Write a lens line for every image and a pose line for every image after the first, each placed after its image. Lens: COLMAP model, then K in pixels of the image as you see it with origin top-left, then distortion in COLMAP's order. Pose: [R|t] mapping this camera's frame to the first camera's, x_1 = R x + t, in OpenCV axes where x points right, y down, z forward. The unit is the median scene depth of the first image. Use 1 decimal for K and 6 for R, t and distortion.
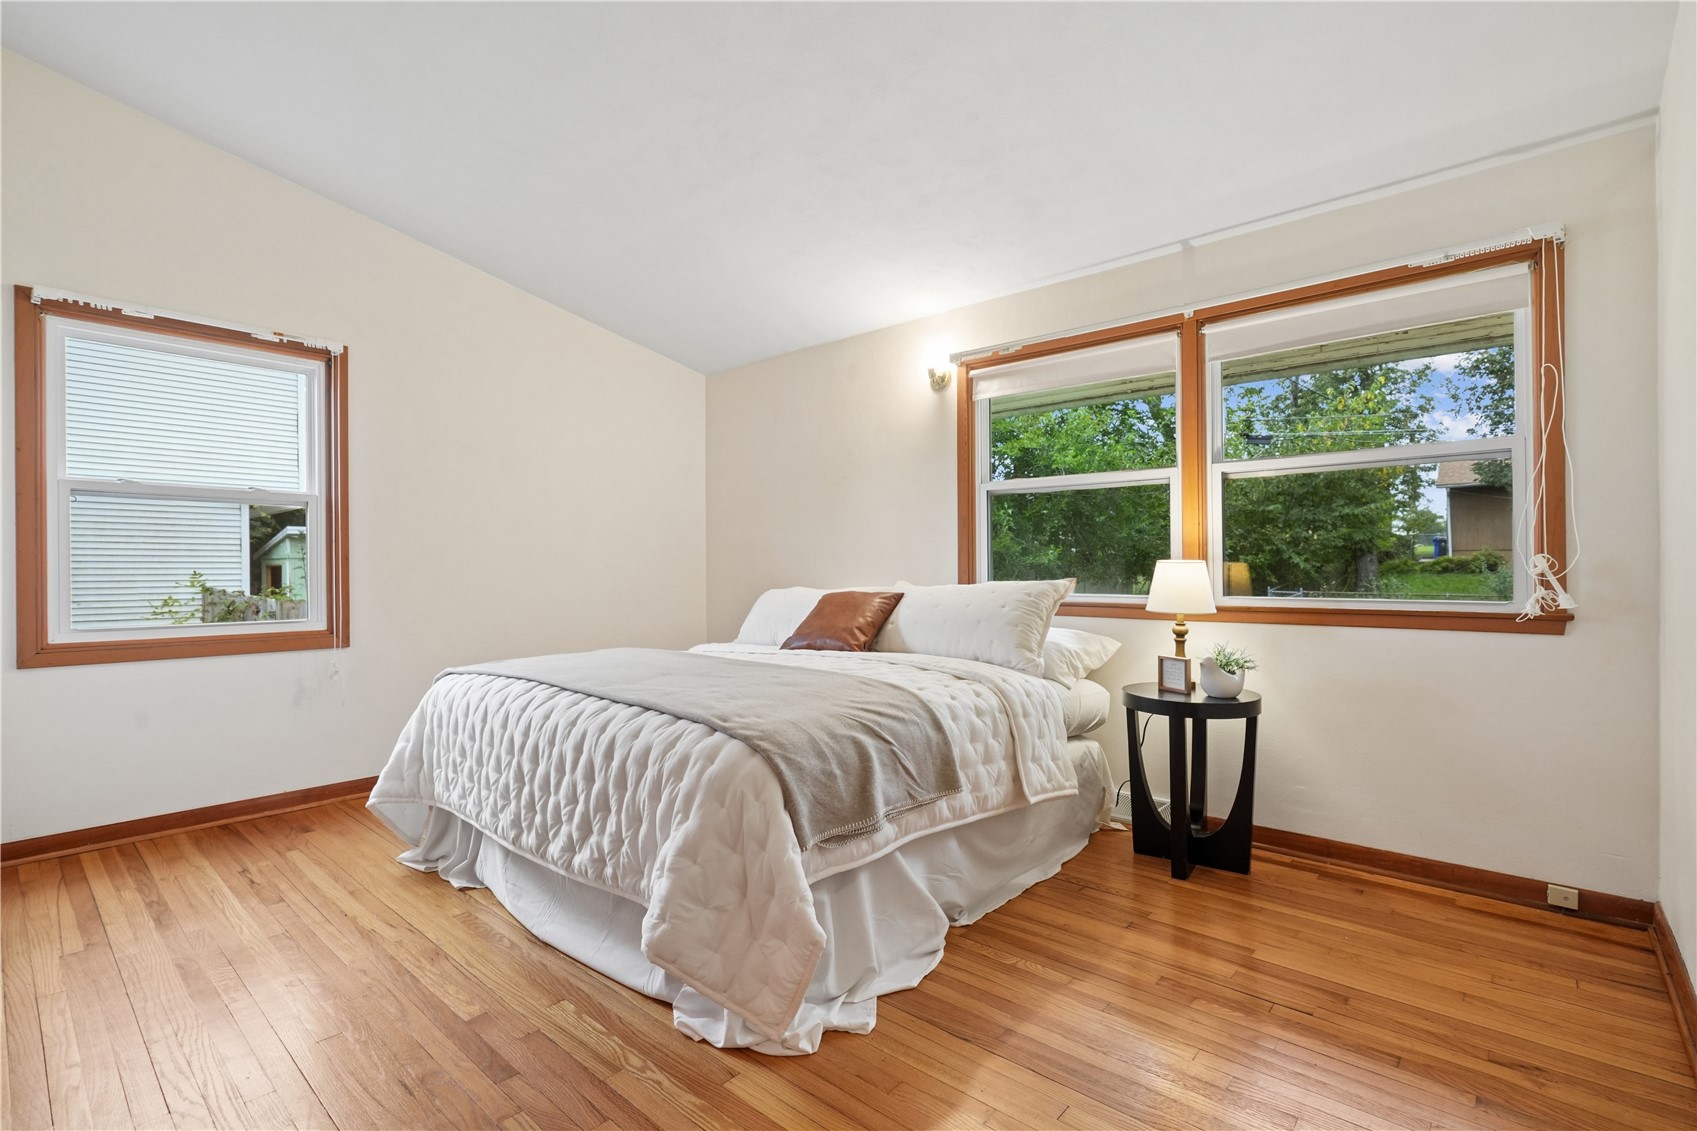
lens RADIAL K [[779.2, 0, 854.1], [0, 779.2, 554.7], [0, 0, 1]] dist [-0.002827, -0.001765]
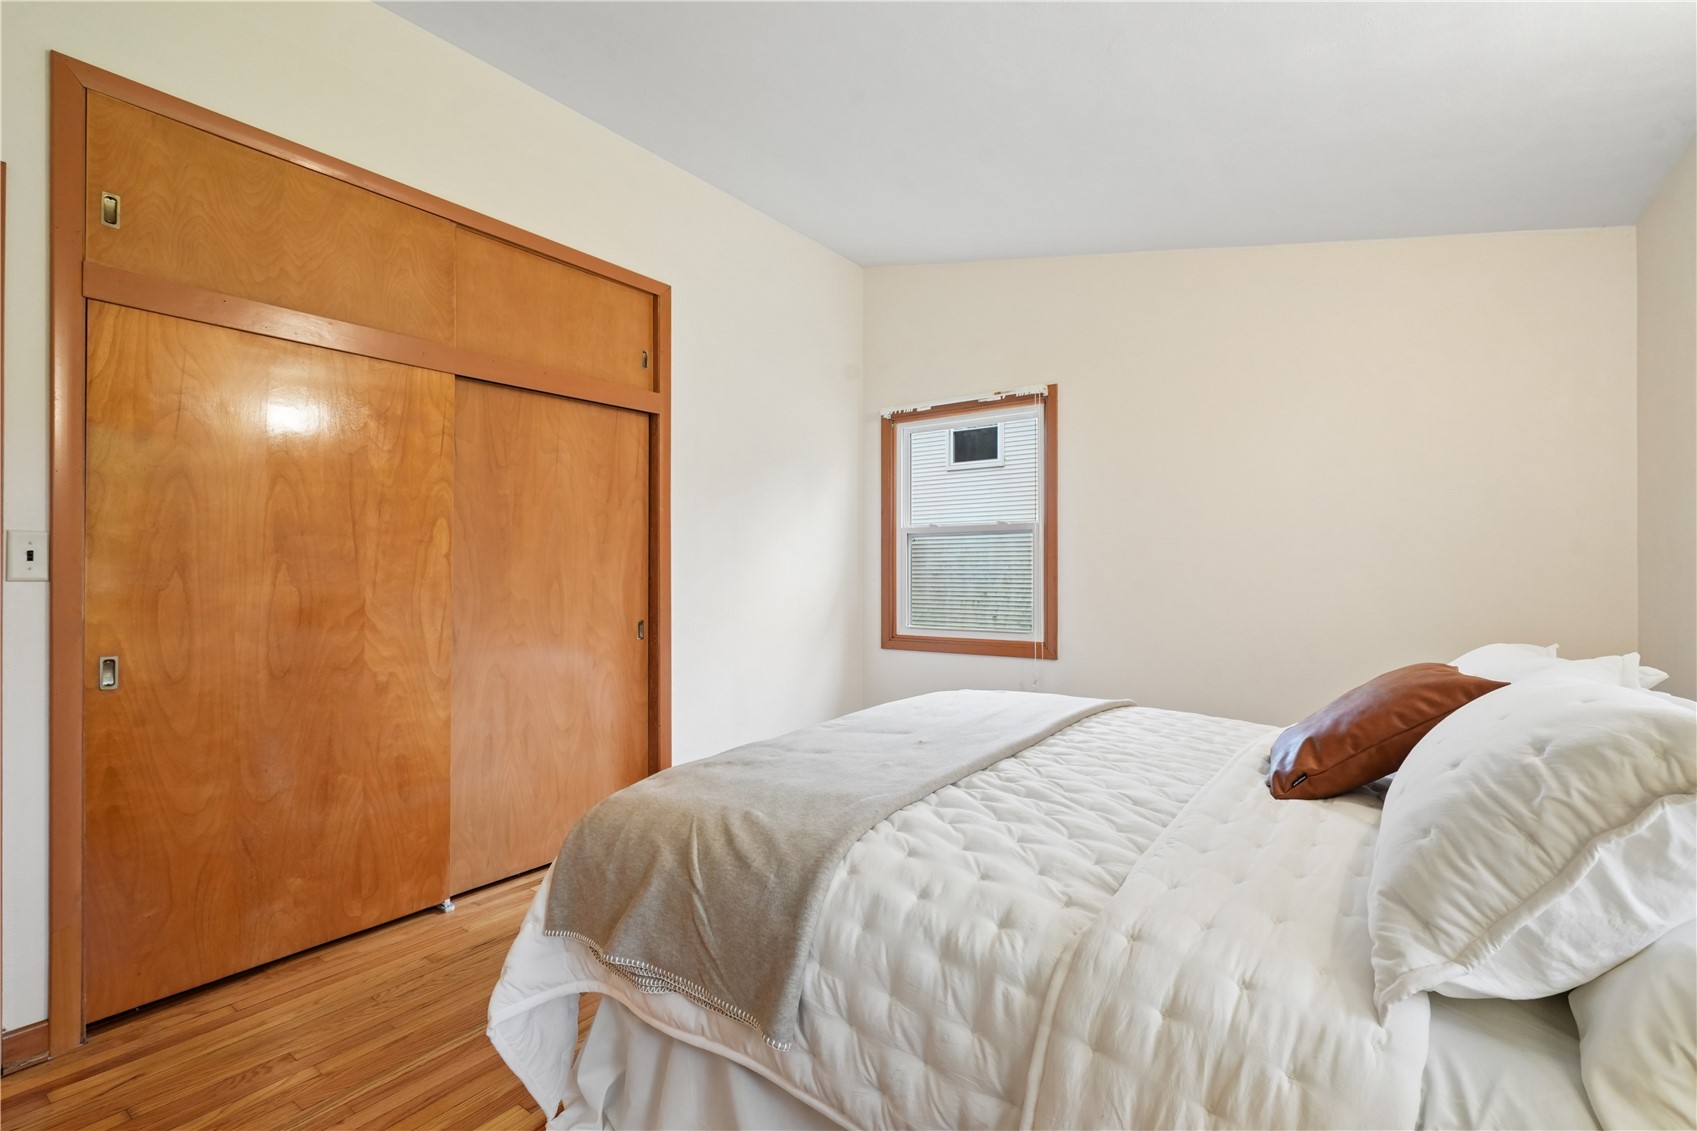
lens RADIAL K [[779.2, 0, 853.1], [0, 779.2, 572.3], [0, 0, 1]] dist [-0.002827, -0.001765]
pose [[0.094282, 0.000635, -0.995545, 0.549908], [0.021204, 0.999772, 0.002646, -0.019025], [0.995320, -0.021359, 0.094247, 0.821345]]
